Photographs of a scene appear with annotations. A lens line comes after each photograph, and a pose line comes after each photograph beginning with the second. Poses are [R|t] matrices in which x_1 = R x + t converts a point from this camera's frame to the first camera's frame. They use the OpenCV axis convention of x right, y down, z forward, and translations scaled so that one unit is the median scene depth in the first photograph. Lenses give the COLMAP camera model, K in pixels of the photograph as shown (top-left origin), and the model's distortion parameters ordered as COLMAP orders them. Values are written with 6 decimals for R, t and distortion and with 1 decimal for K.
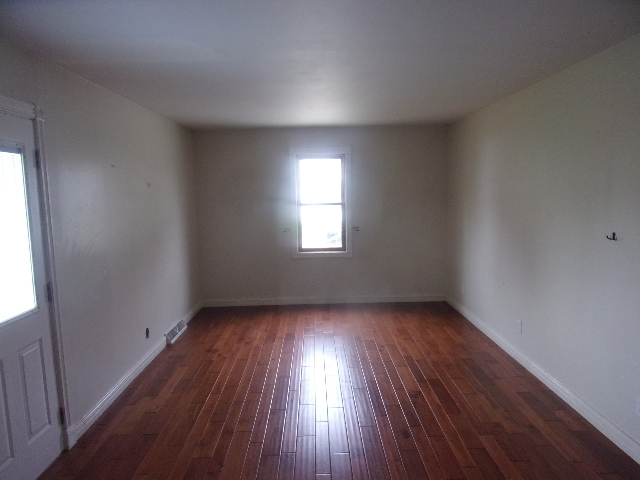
lens RADIAL K [[472.0, 0, 320.9], [0, 472.0, 250.2], [0, 0, 1]] dist [-0.010202, -0.000645]
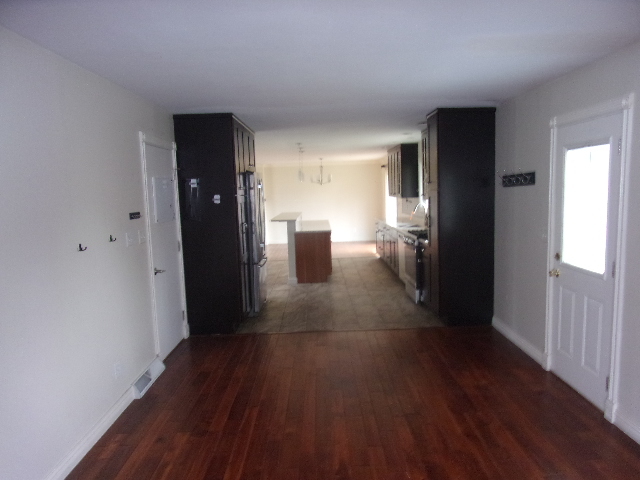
lens RADIAL K [[472.0, 0, 320.9], [0, 472.0, 250.2], [0, 0, 1]] dist [-0.010202, -0.000645]
pose [[-0.998640, 0.049353, 0.016813, 0.077268], [0.051996, 0.966582, 0.251029, -0.247939], [-0.003862, 0.251562, -0.967834, 1.931444]]
